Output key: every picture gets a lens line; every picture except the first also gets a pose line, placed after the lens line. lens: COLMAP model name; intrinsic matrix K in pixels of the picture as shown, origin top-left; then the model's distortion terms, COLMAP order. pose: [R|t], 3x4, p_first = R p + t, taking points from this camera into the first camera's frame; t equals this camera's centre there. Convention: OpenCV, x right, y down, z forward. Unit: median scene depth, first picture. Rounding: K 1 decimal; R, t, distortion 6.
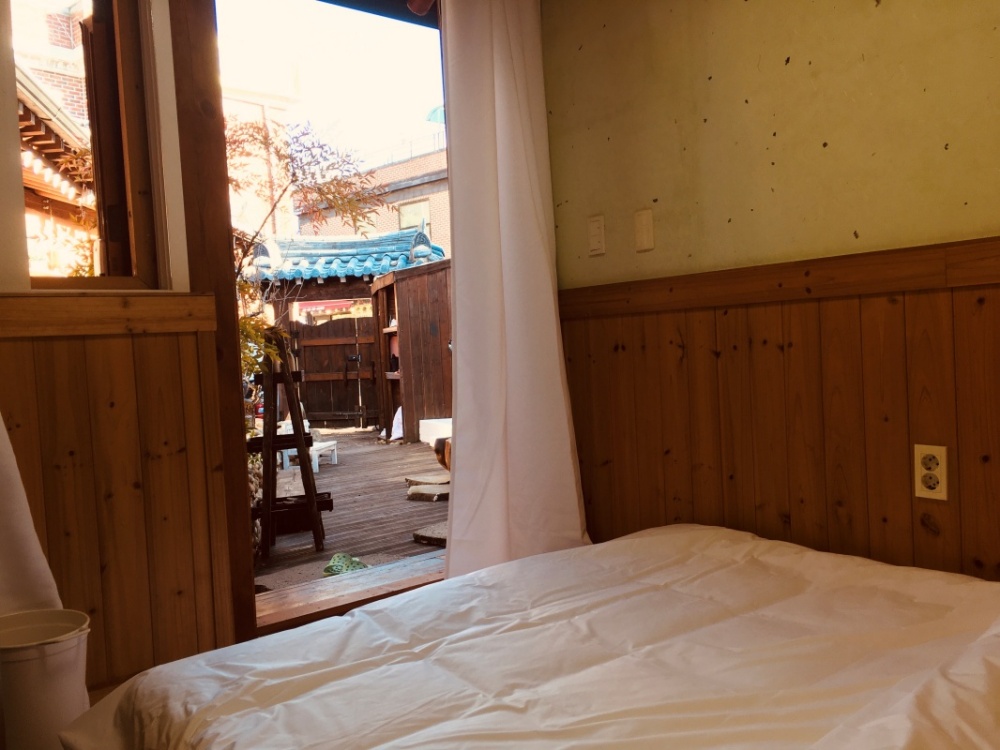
lens RADIAL K [[838.1, 0, 496.5], [0, 838.1, 372.4], [0, 0, 1]] dist [0.066707, -0.079887]
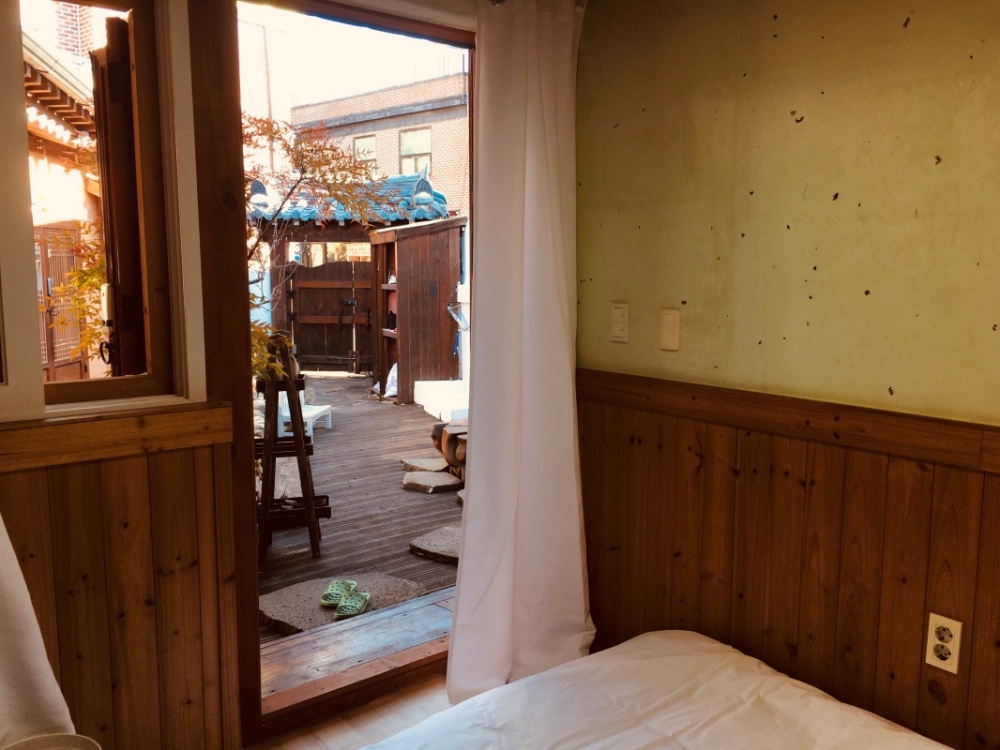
lens RADIAL K [[838.1, 0, 498.5], [0, 838.1, 372.2], [0, 0, 1]] dist [0.066707, -0.079887]
pose [[0.998346, 0.055005, 0.016754, -0.038377], [-0.056302, 0.994297, 0.090572, -0.202305], [-0.011676, -0.091366, 0.995749, 0.024364]]
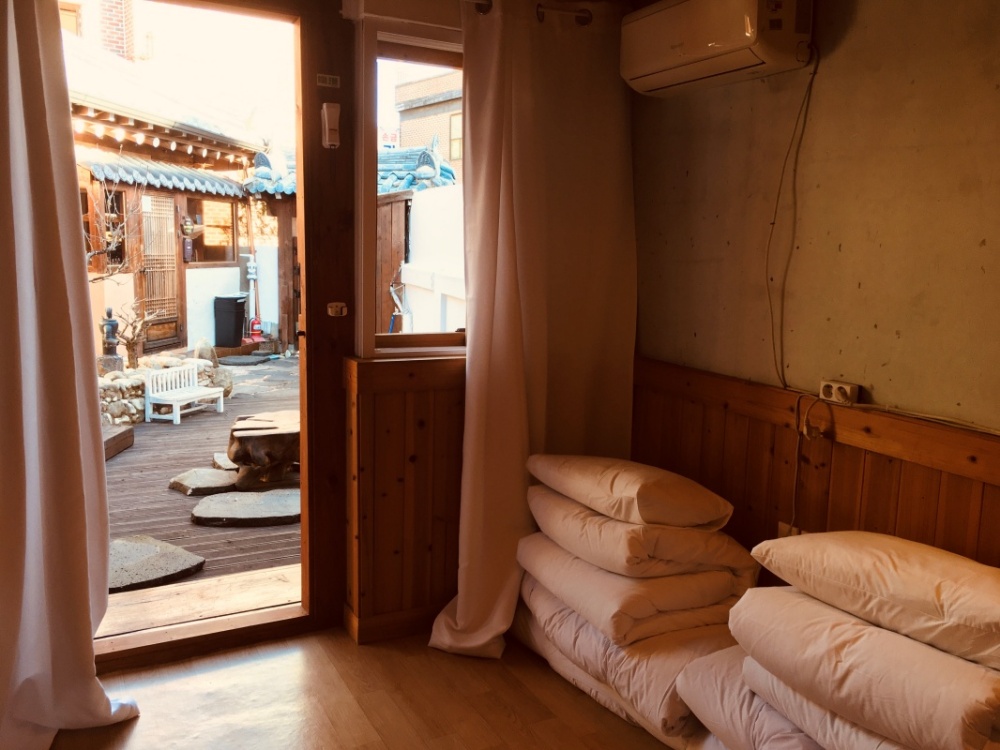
lens RADIAL K [[838.1, 0, 497.7], [0, 838.1, 372.7], [0, 0, 1]] dist [0.066707, -0.079887]
pose [[0.981809, 0.104201, -0.158725, 0.880579], [-0.084869, 0.988638, 0.124067, -0.266037], [0.169849, -0.108339, 0.979497, 0.448816]]
